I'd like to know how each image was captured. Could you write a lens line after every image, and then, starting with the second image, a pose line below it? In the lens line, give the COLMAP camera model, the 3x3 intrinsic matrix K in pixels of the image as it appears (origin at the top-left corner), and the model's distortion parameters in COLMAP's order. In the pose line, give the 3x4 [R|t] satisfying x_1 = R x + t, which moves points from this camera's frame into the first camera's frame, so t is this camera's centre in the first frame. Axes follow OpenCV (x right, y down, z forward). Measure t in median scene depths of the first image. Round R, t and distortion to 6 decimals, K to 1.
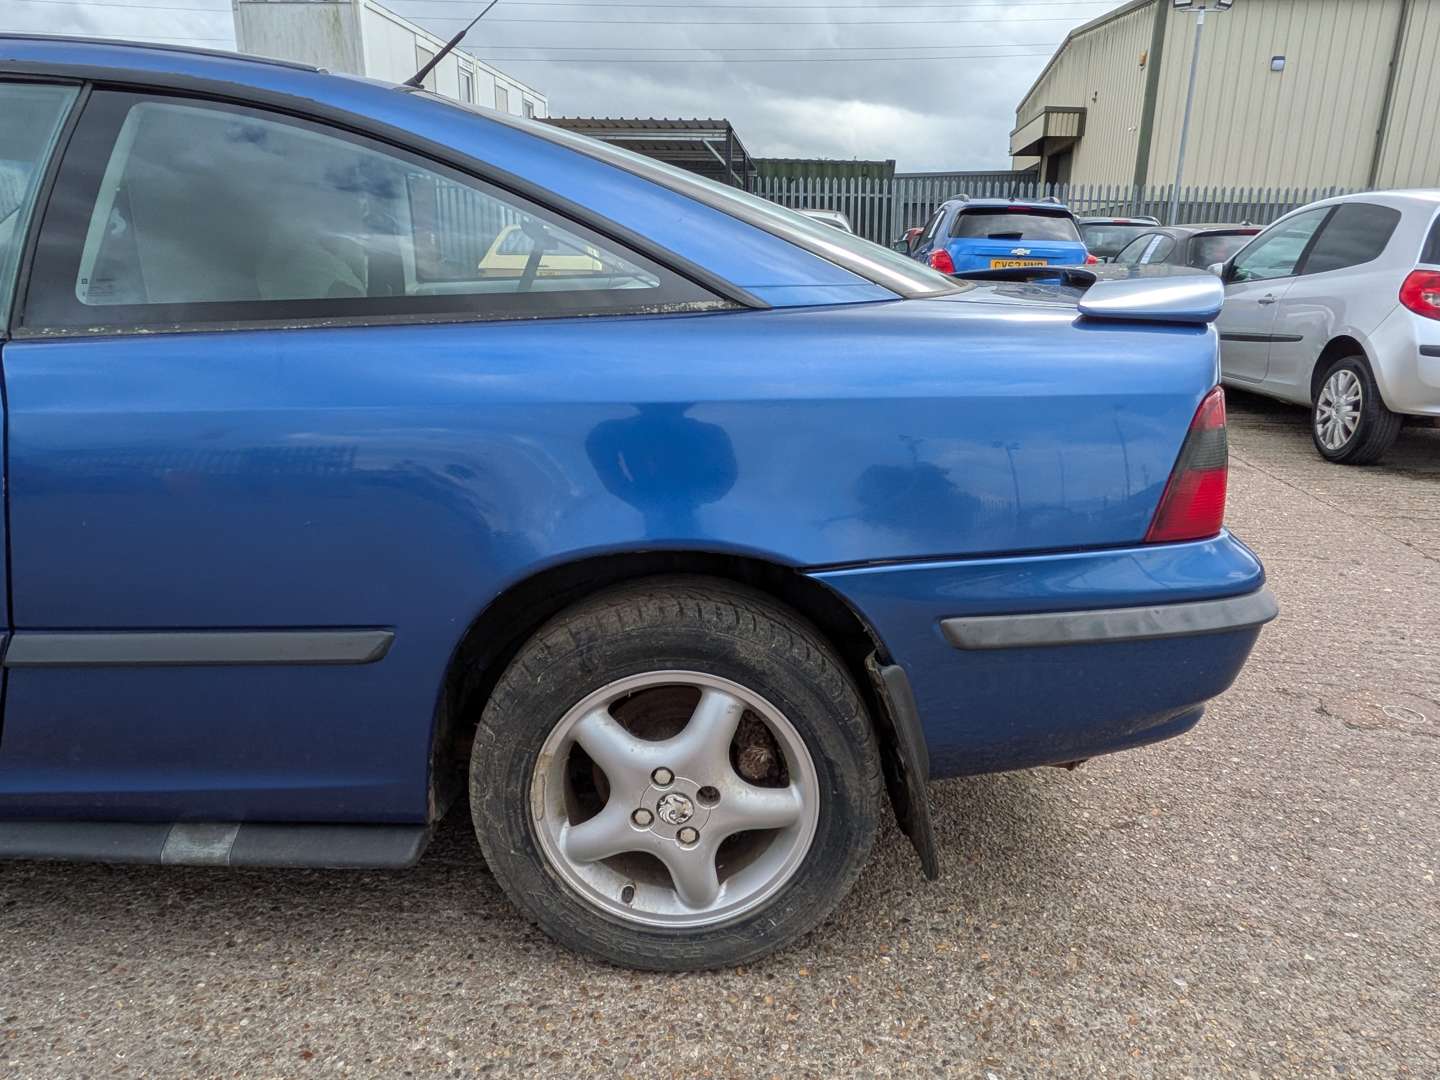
lens RADIAL K [[959.2, 0, 742.9], [0, 959.2, 535.1], [0, 0, 1]] dist [0.001053, 0.004774]
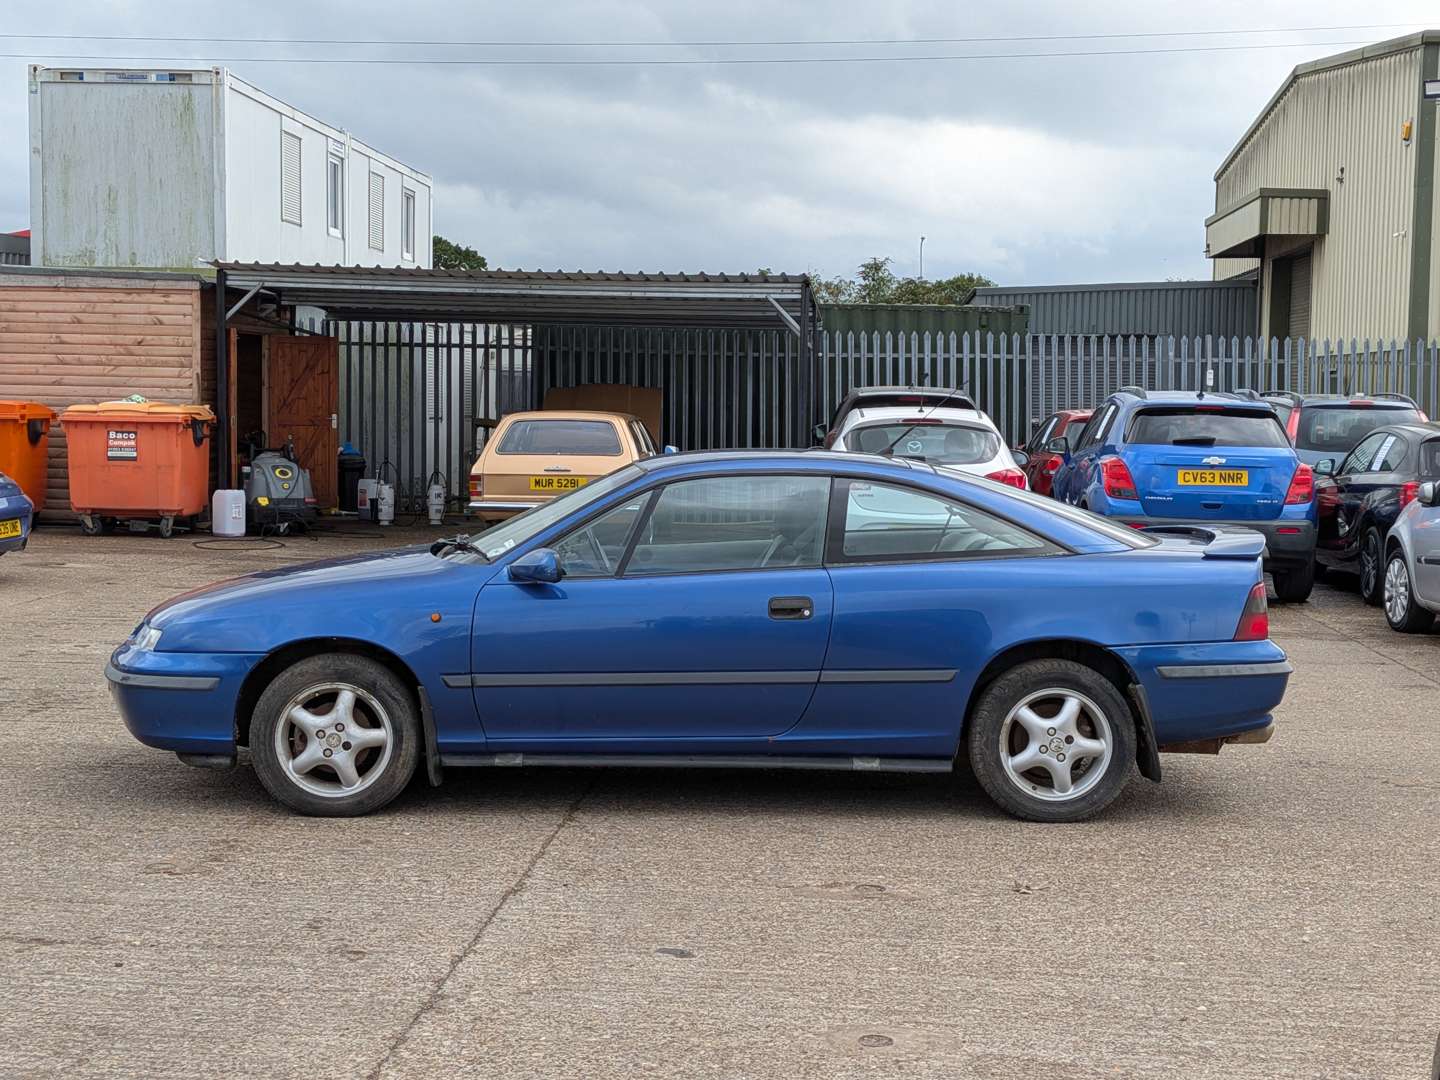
lens RADIAL K [[2040.0, 0, 717.9], [0, 2040.0, 536.8], [0, 0, 1]] dist [0.078832, 0.000000]
pose [[0.999813, -0.007246, 0.017910, -0.979141], [0.010962, 0.976103, -0.217033, 0.841782], [-0.015909, 0.217189, 0.976000, -4.067193]]
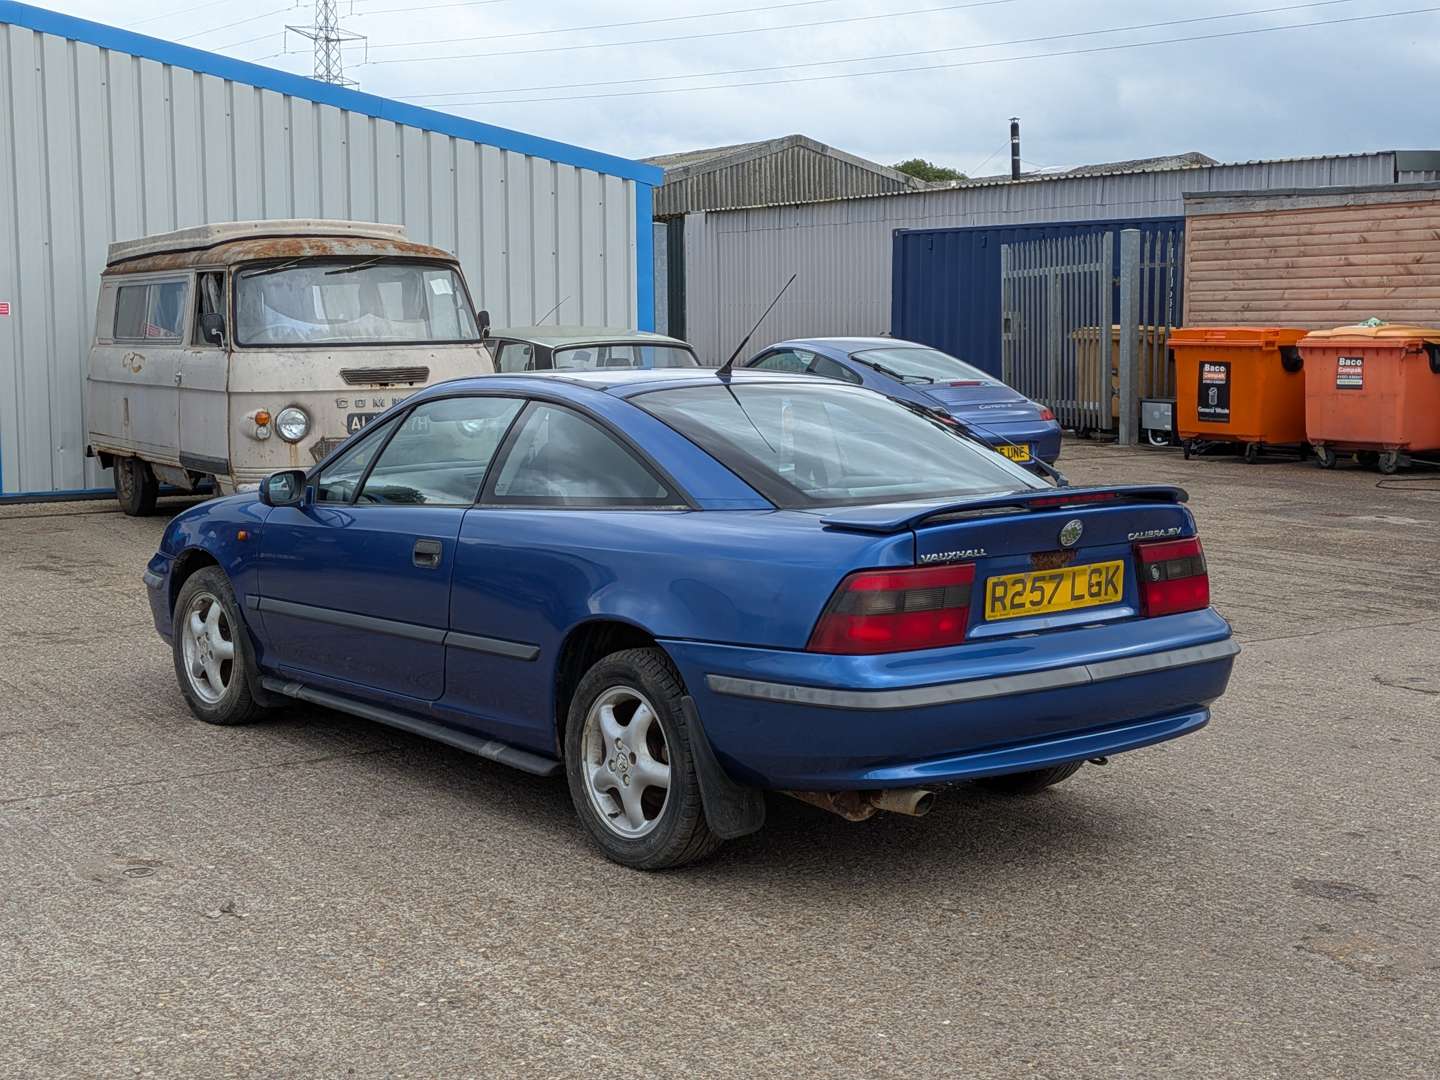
lens RADIAL K [[2021.2, 0, 711.5], [0, 2021.2, 541.4], [0, 0, 1]] dist [0.066550, 0.000000]
pose [[0.610120, 0.061682, -0.789904, 2.932588], [-0.207264, 0.974674, -0.083980, 0.144187], [0.764719, 0.214957, 0.607452, -1.288659]]
